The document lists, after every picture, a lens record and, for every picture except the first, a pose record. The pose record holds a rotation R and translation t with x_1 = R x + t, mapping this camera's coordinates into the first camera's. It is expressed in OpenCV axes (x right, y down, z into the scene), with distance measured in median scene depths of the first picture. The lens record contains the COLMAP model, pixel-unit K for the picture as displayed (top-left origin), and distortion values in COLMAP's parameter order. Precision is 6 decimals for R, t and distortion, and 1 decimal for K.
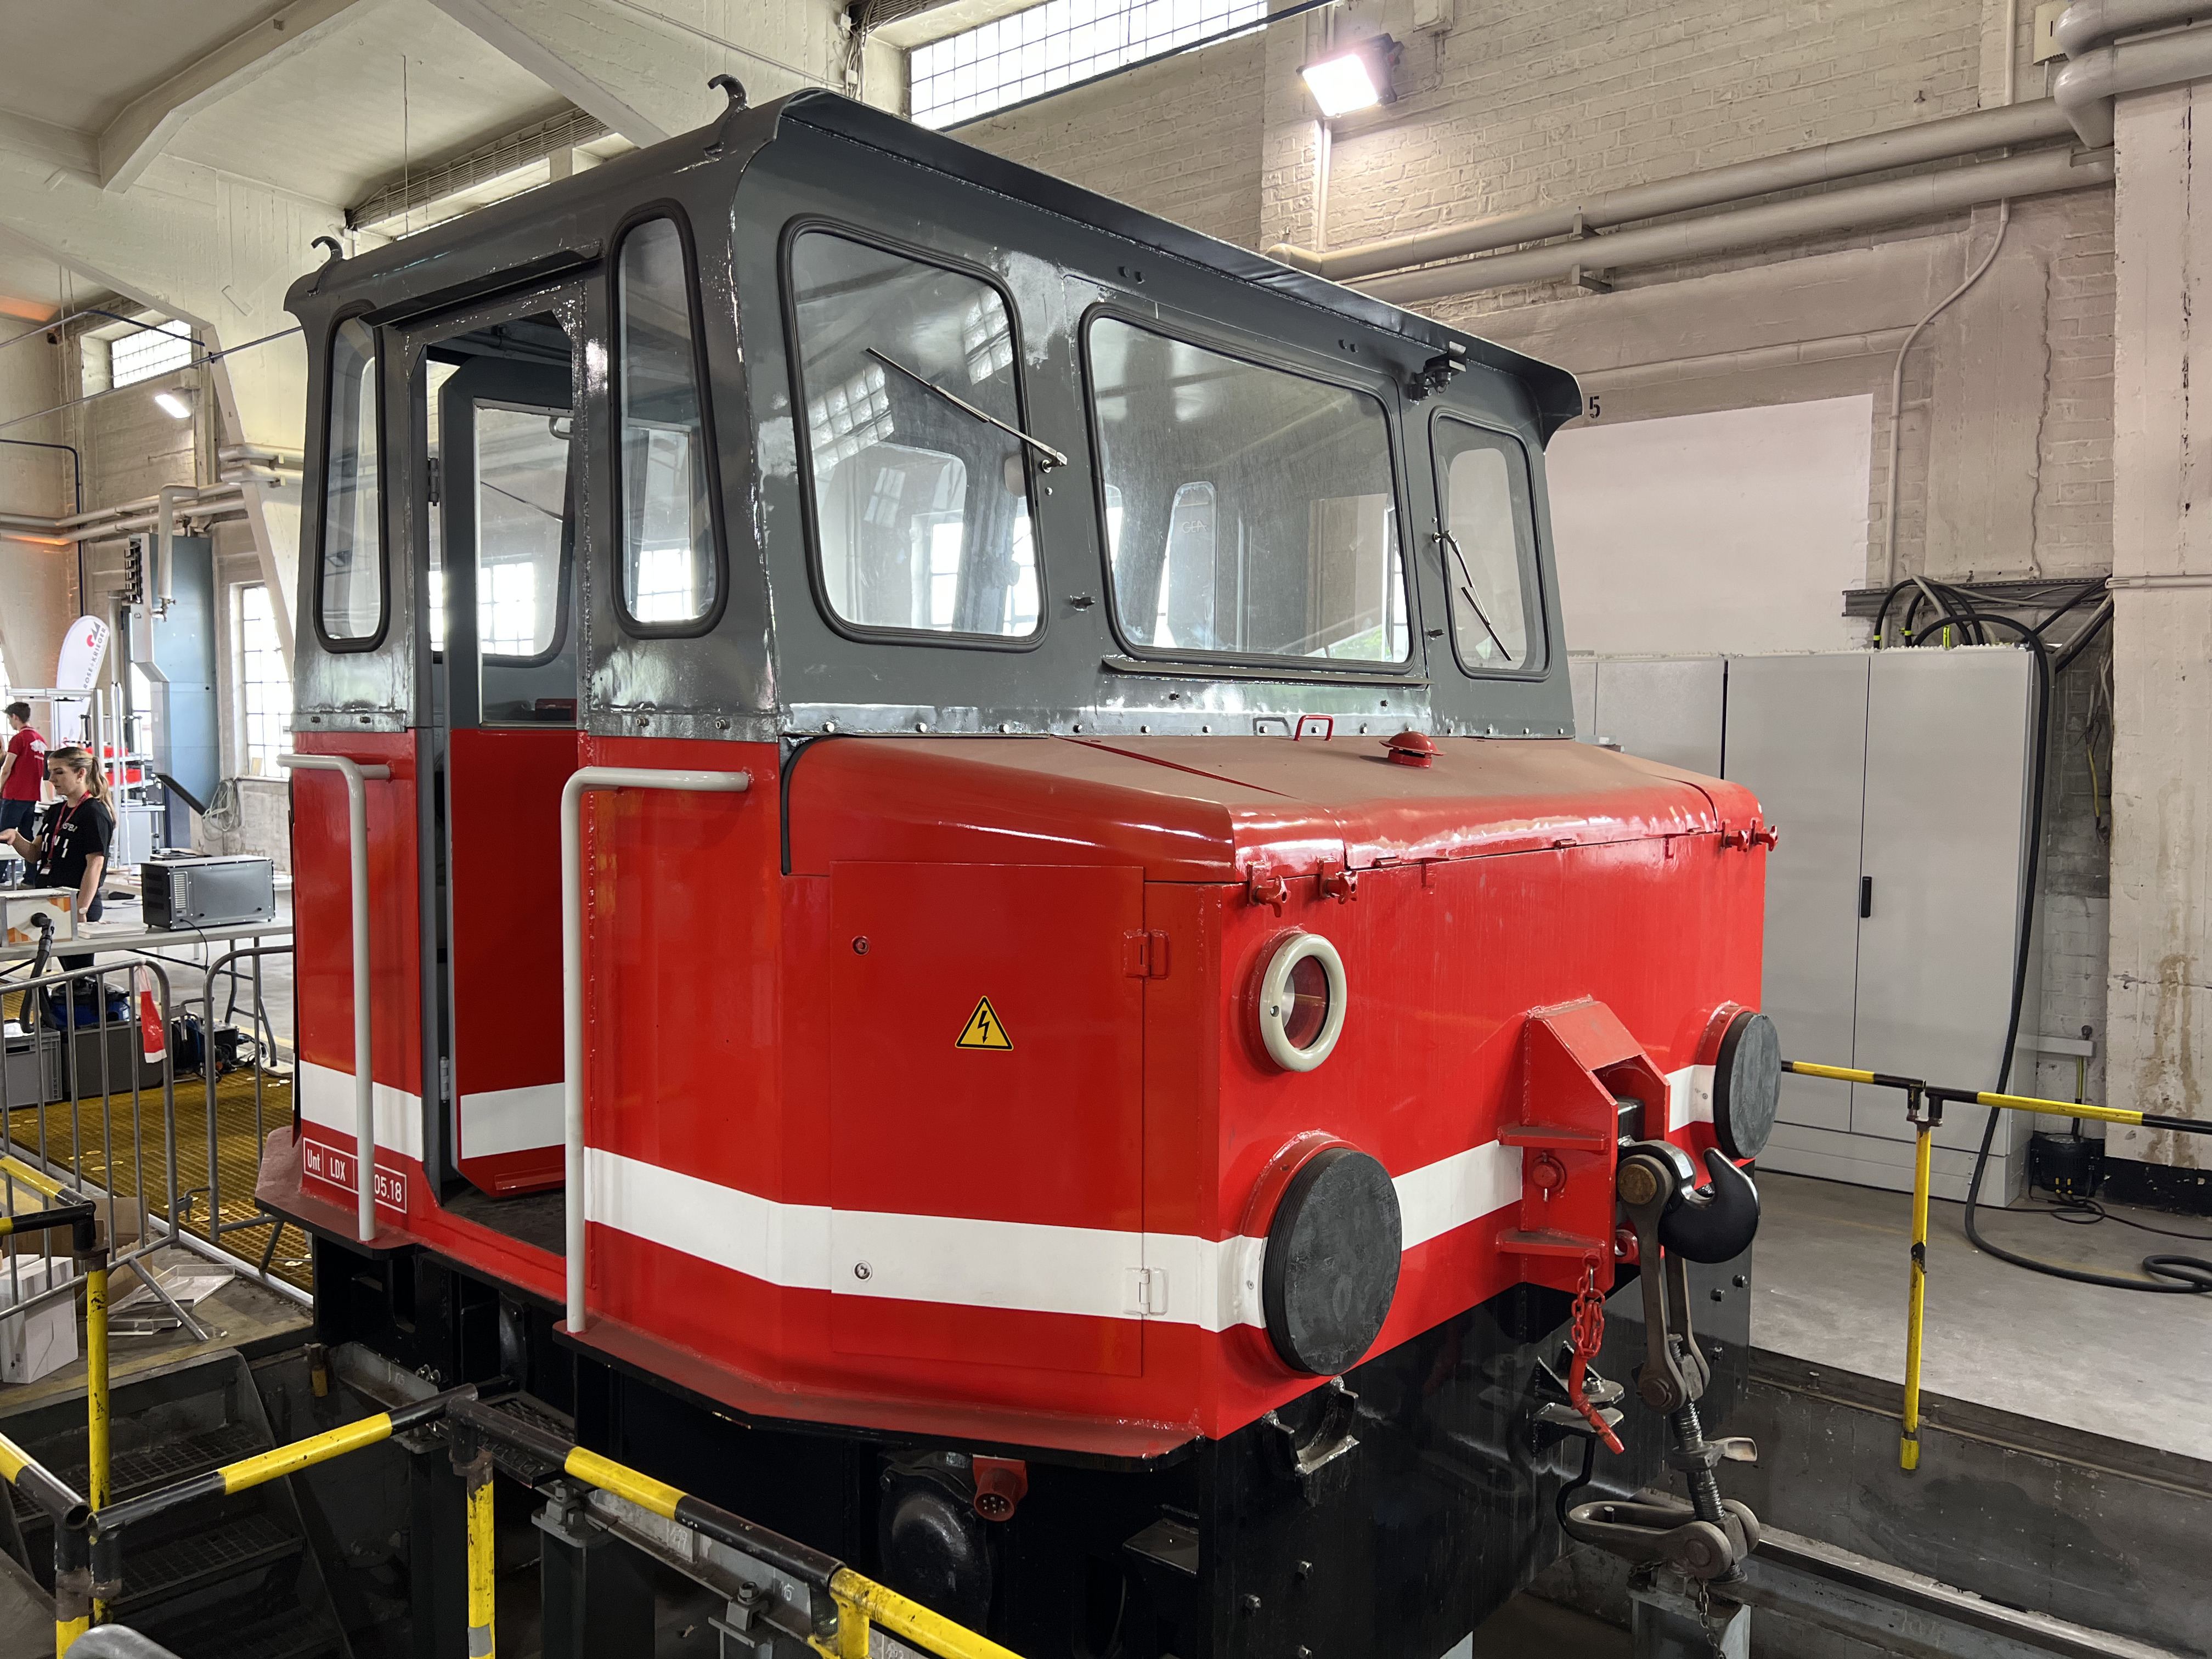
lens RADIAL K [[1636.6, 0, 1099.8], [0, 1636.6, 837.0], [0, 0, 1]] dist [0.060305, -0.064054]
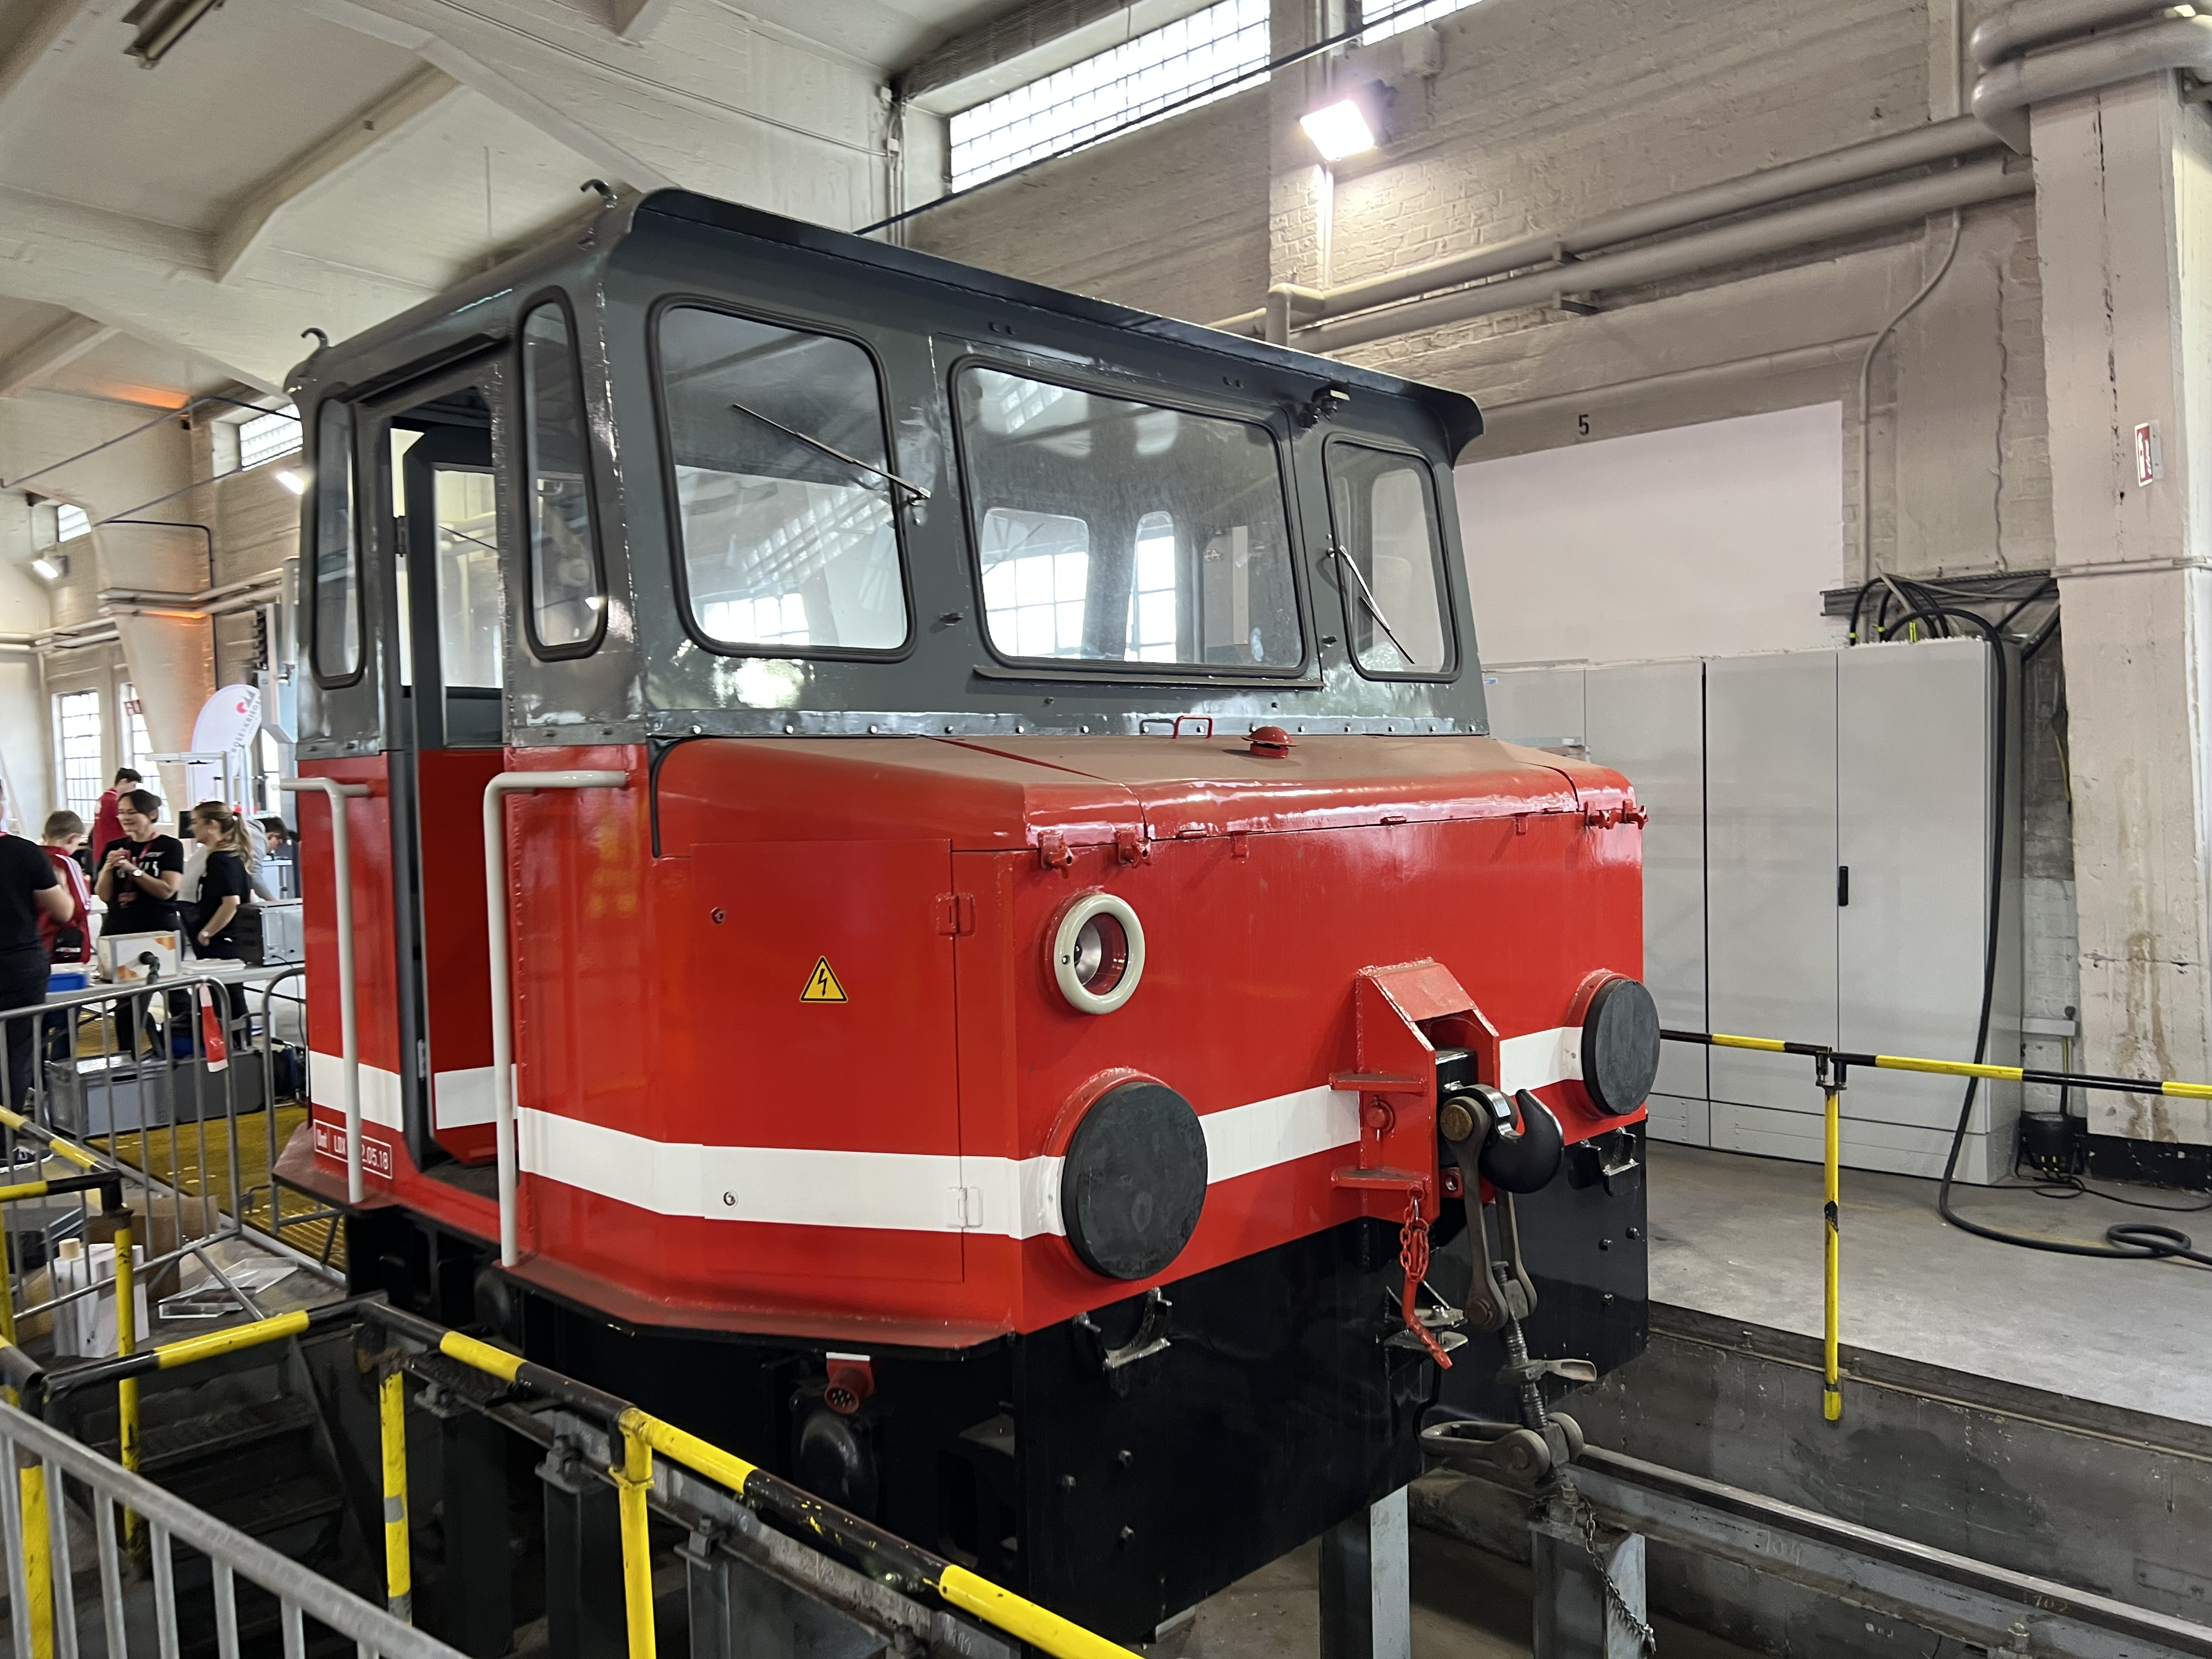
lens RADIAL K [[1636.6, 0, 1128.7], [0, 1636.6, 837.3], [0, 0, 1]] dist [0.060305, -0.064054]
pose [[0.997772, -0.029751, -0.059715, 0.112915], [0.028373, 0.999314, -0.023797, 0.024615], [0.060382, 0.022050, 0.997932, -0.075166]]
